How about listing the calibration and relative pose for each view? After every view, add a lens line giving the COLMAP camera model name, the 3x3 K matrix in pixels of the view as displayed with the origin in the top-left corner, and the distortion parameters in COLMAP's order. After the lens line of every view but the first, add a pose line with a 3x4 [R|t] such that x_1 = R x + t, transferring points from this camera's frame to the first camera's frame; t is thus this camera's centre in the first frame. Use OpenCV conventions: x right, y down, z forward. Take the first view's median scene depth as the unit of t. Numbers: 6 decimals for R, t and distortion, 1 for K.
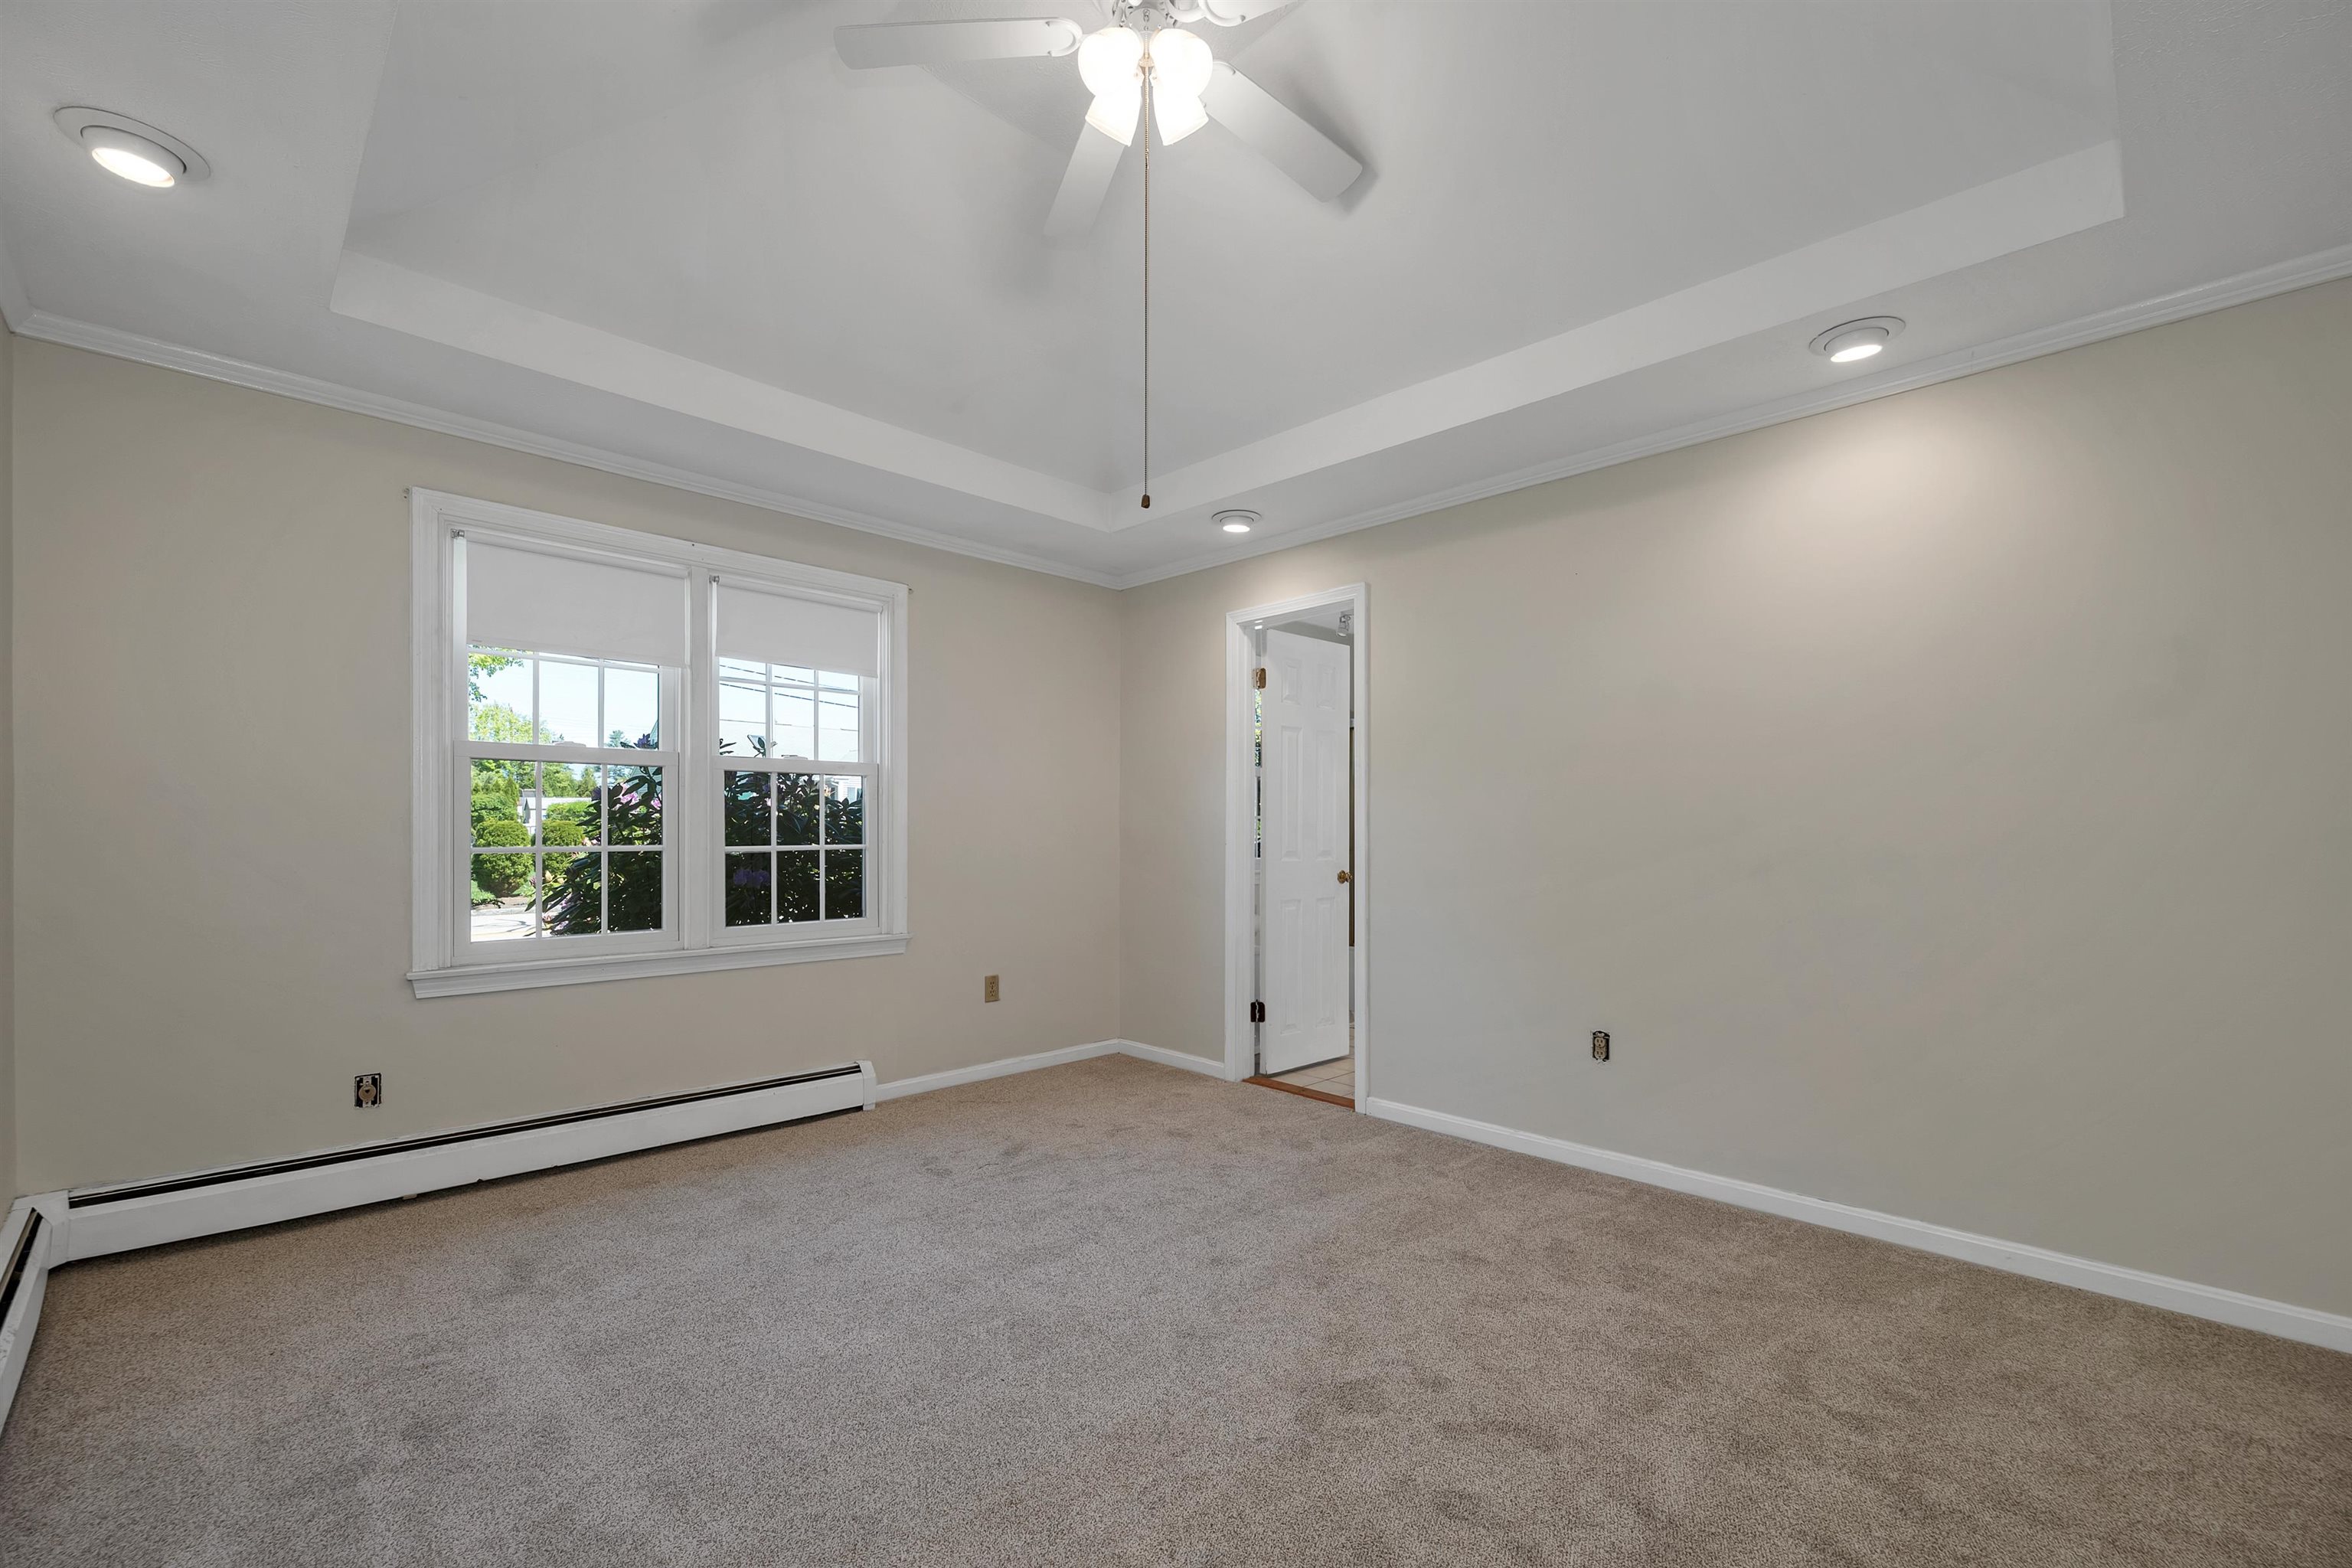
lens RADIAL K [[971.4, 0, 1167.7], [0, 971.4, 790.9], [0, 0, 1]] dist [0.002512, 0.000084]
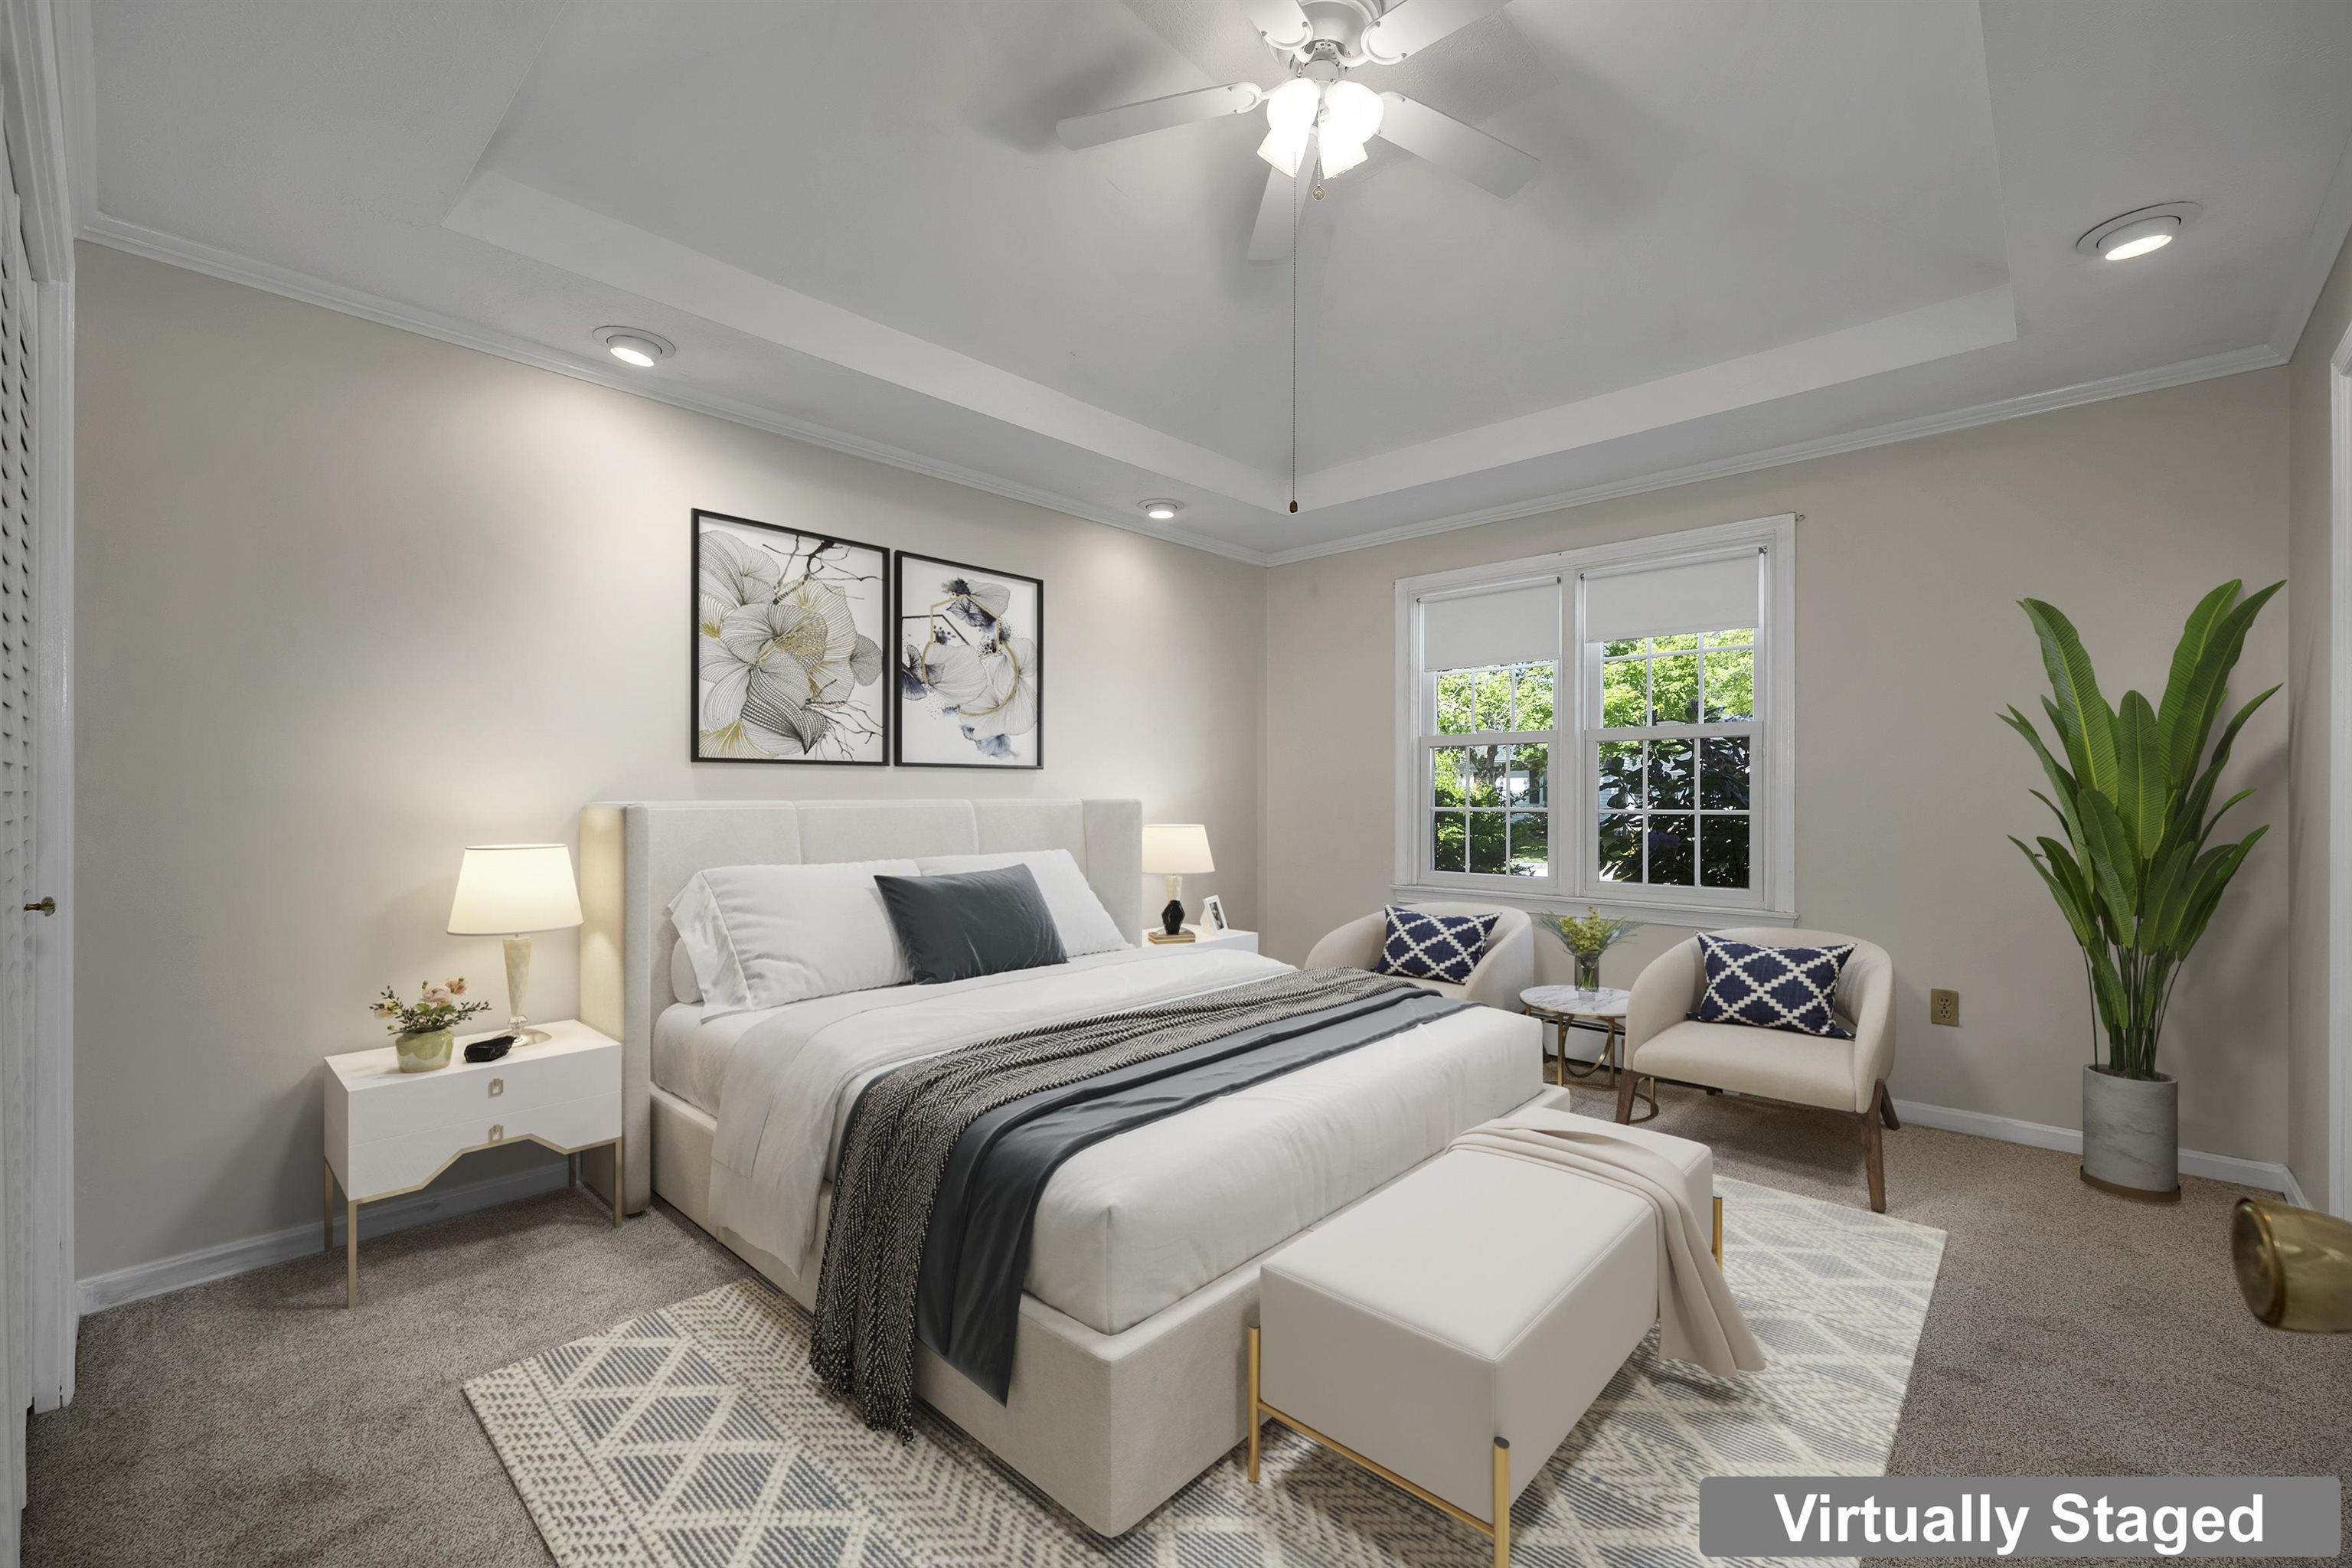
lens RADIAL K [[971.4, 0, 1167.7], [0, 971.4, 790.9], [0, 0, 1]] dist [0.002512, 0.000084]
pose [[0.035898, -0.002089, -0.999353, 0.595681], [0.038707, 0.999250, -0.000699, 0.015047], [0.998606, -0.038657, 0.035952, 0.415447]]
